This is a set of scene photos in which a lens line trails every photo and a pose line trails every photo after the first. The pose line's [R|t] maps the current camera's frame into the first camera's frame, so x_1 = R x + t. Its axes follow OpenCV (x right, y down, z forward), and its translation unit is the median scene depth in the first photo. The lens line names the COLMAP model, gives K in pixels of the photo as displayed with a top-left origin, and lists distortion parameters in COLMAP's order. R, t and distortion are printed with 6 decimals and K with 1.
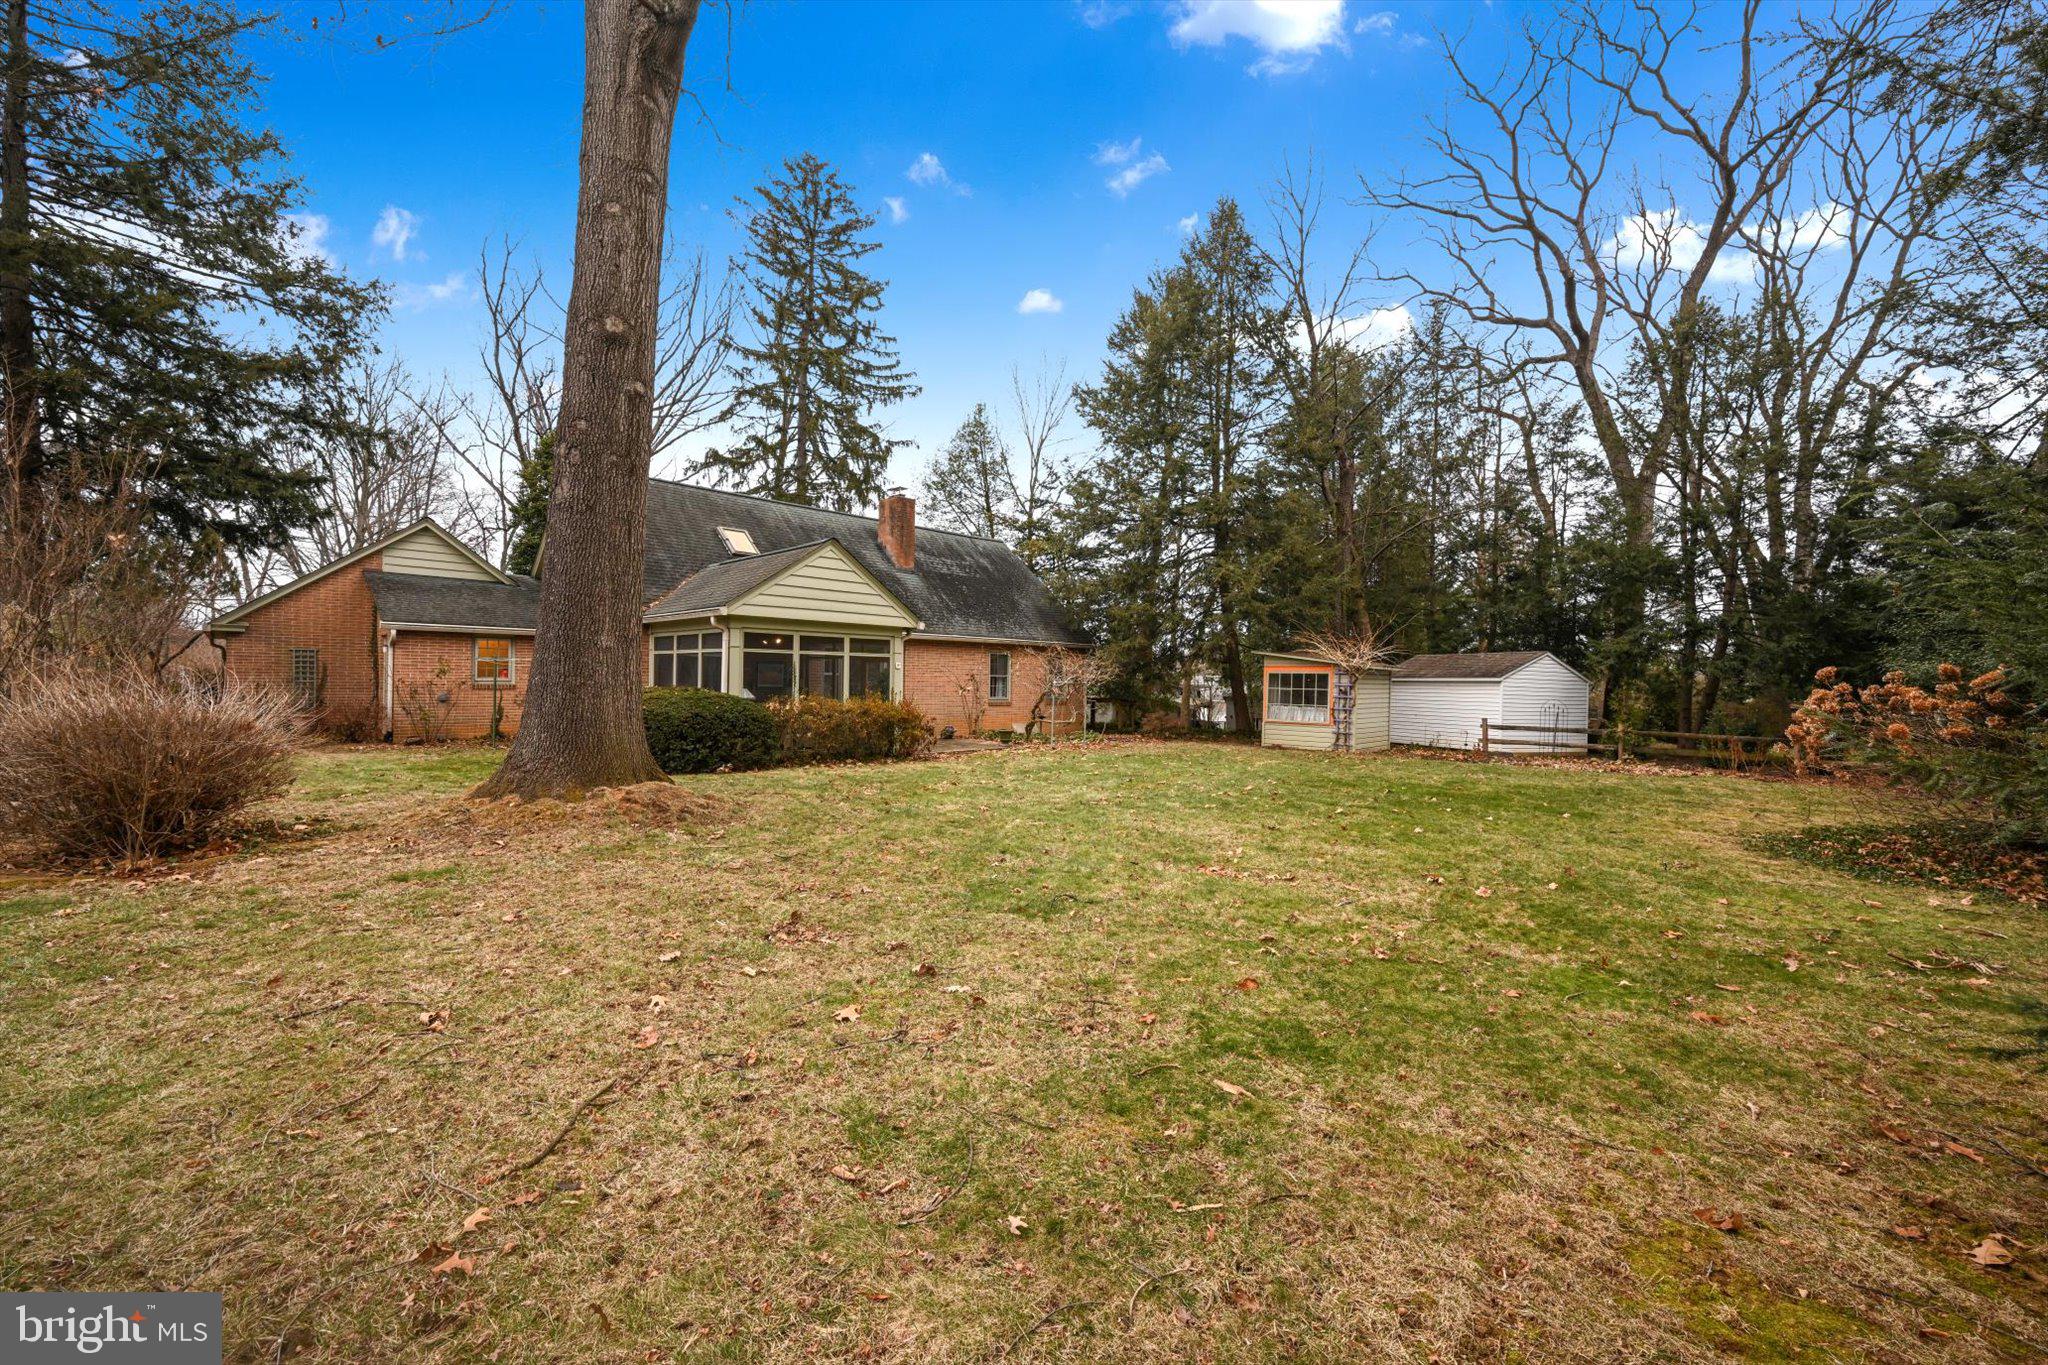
lens RADIAL K [[807.4, 0, 1023.8], [0, 807.4, 677.8], [0, 0, 1]] dist [0.001821, 0.000220]
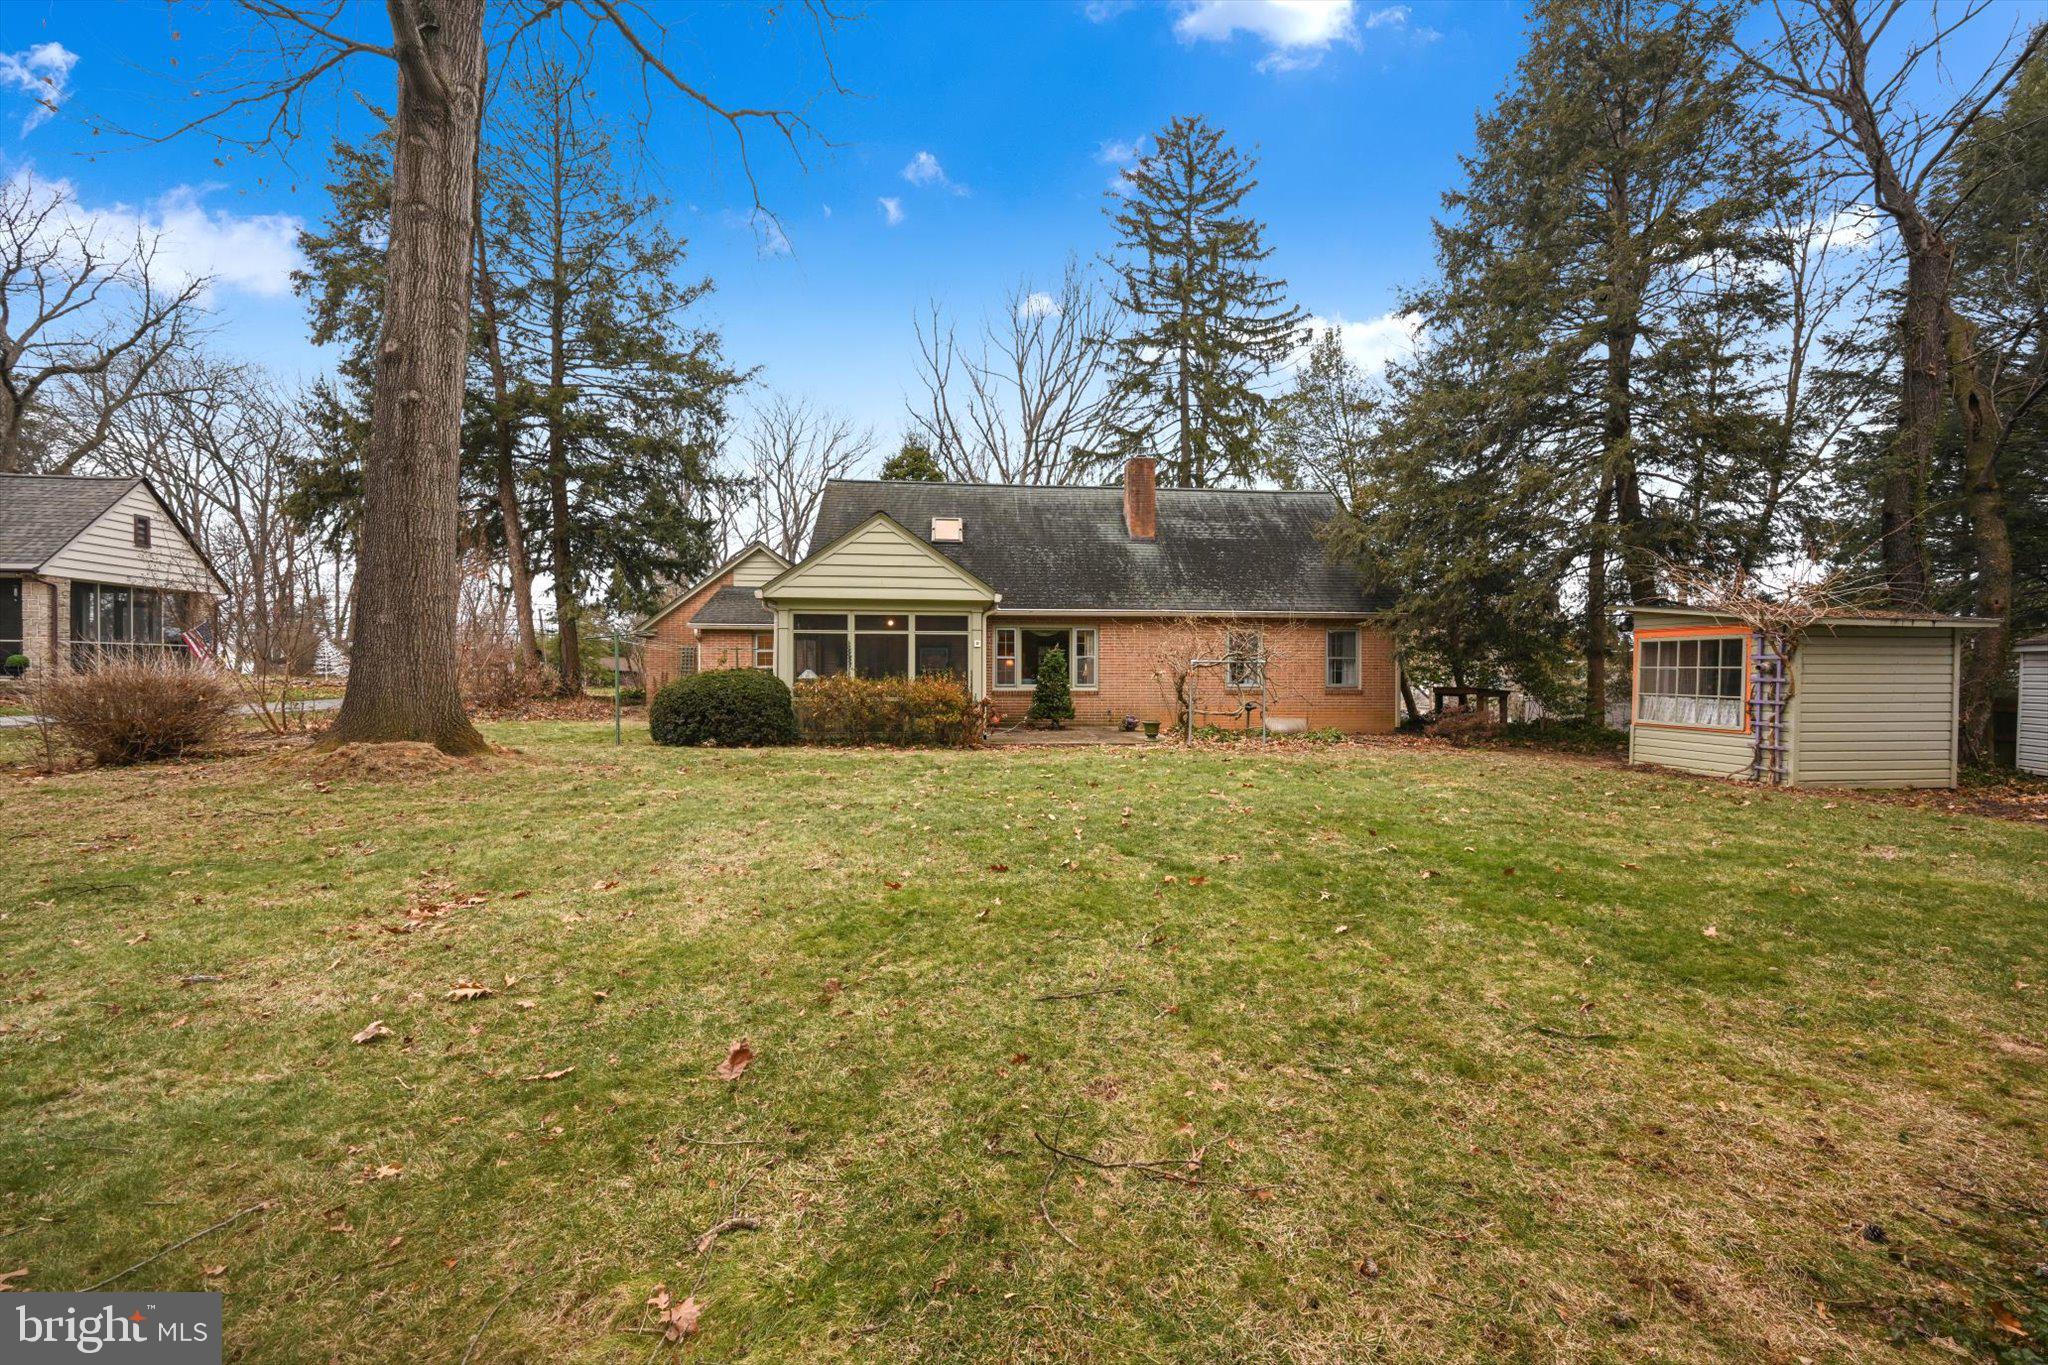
lens RADIAL K [[807.4, 0, 1023.8], [0, 807.4, 677.8], [0, 0, 1]] dist [0.001821, 0.000220]
pose [[0.763599, -0.005631, -0.645666, 0.464671], [0.007587, 0.999971, 0.000252, 0.022827], [0.645646, -0.005091, 0.763620, 0.348675]]
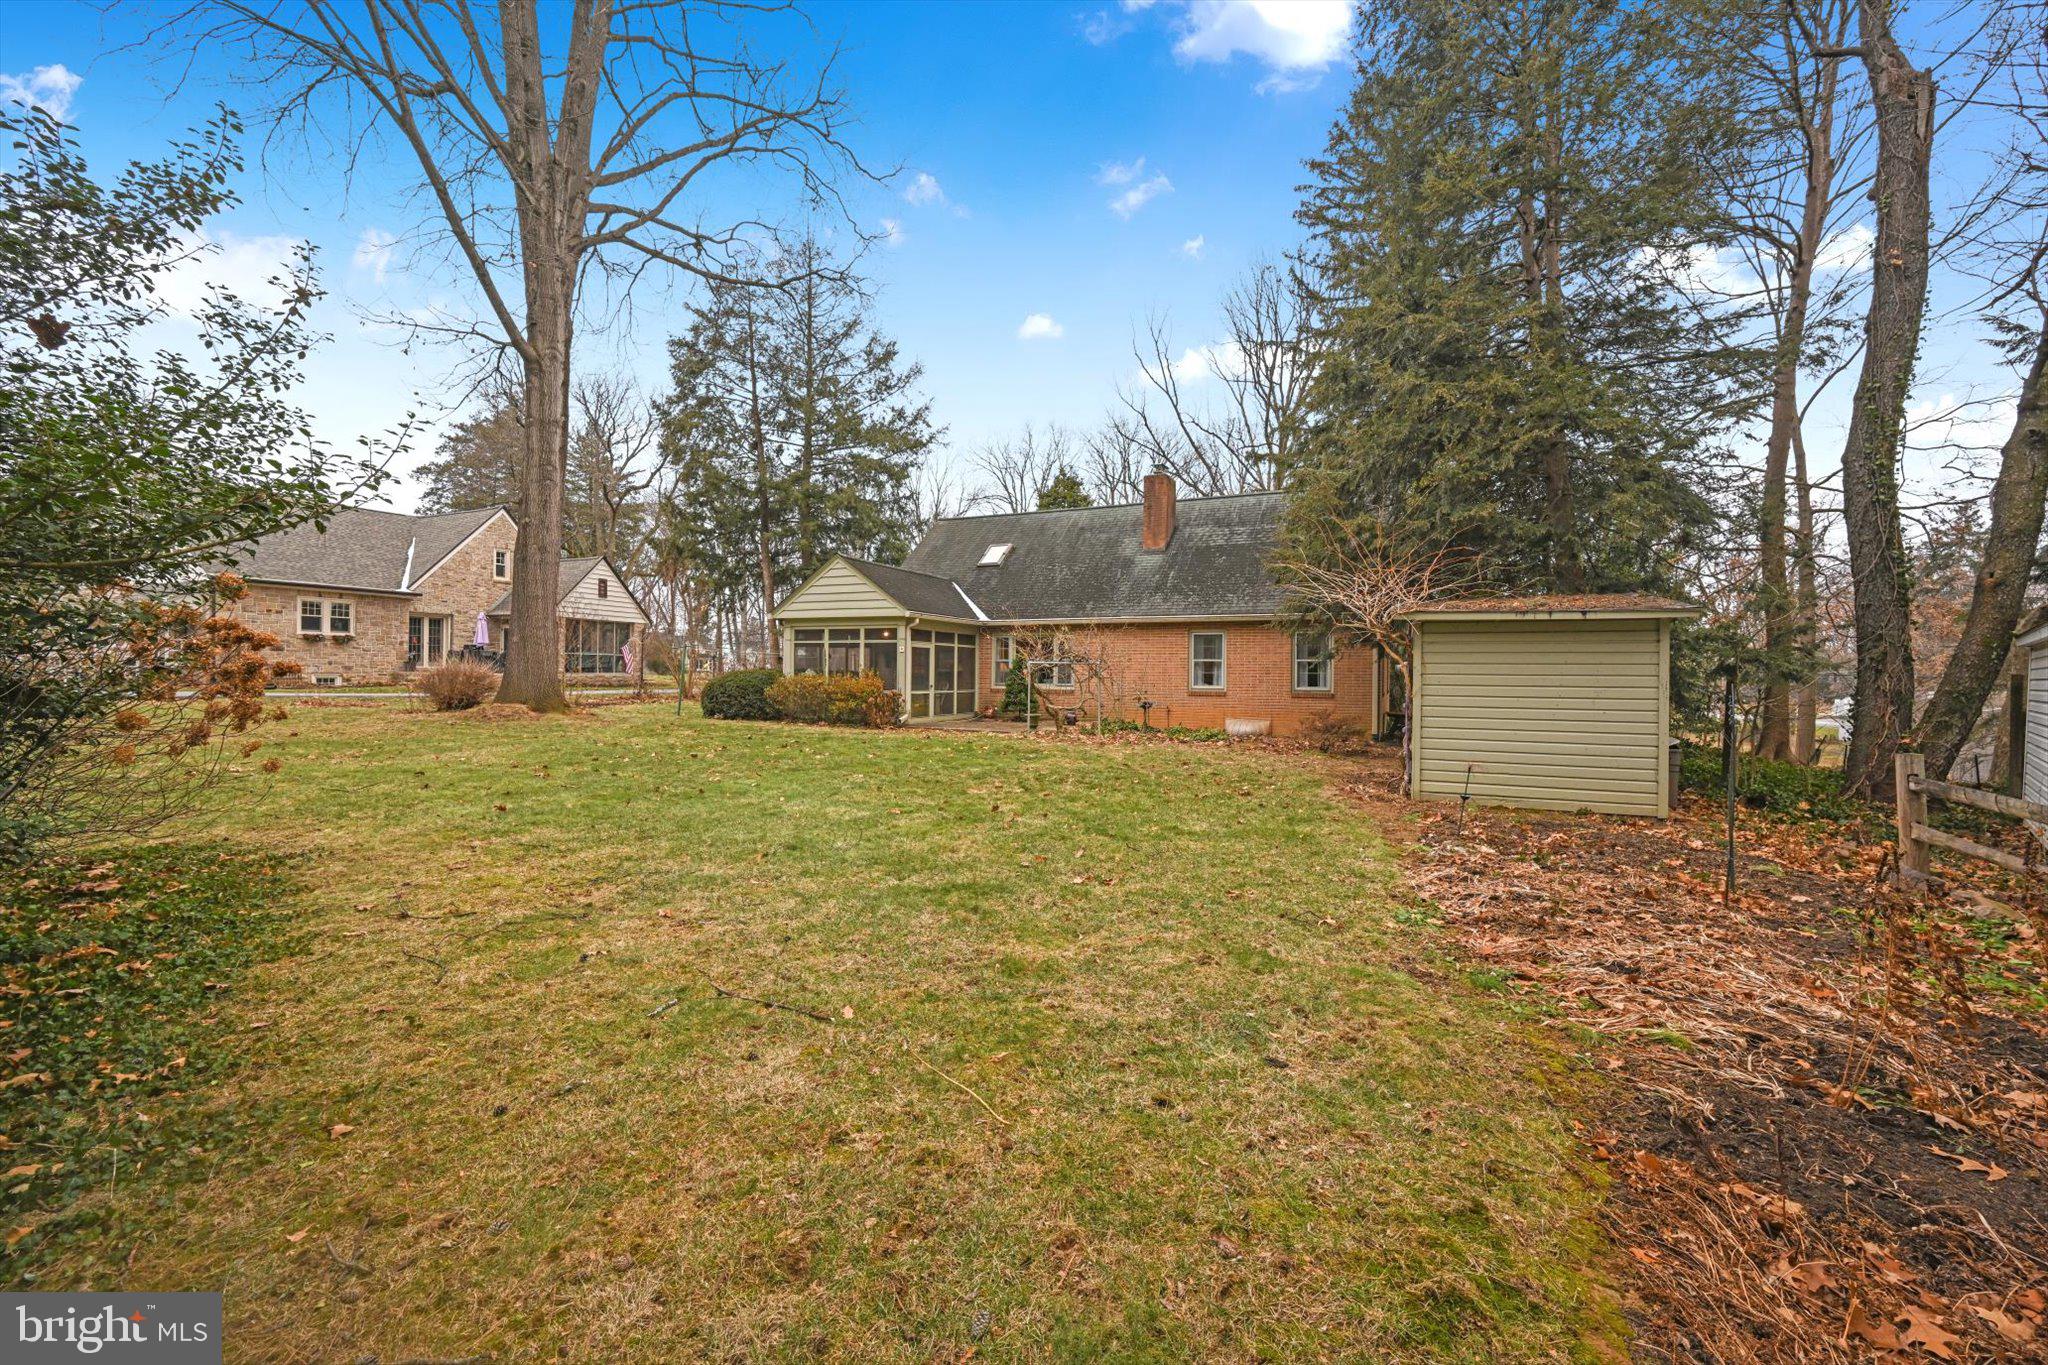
lens RADIAL K [[807.4, 0, 1023.8], [0, 807.4, 677.8], [0, 0, 1]] dist [0.001821, 0.000220]
pose [[0.328605, -0.006399, -0.944446, 1.007669], [-0.007159, 0.999931, -0.009266, 0.035755], [0.944440, 0.009806, 0.328537, 0.786120]]
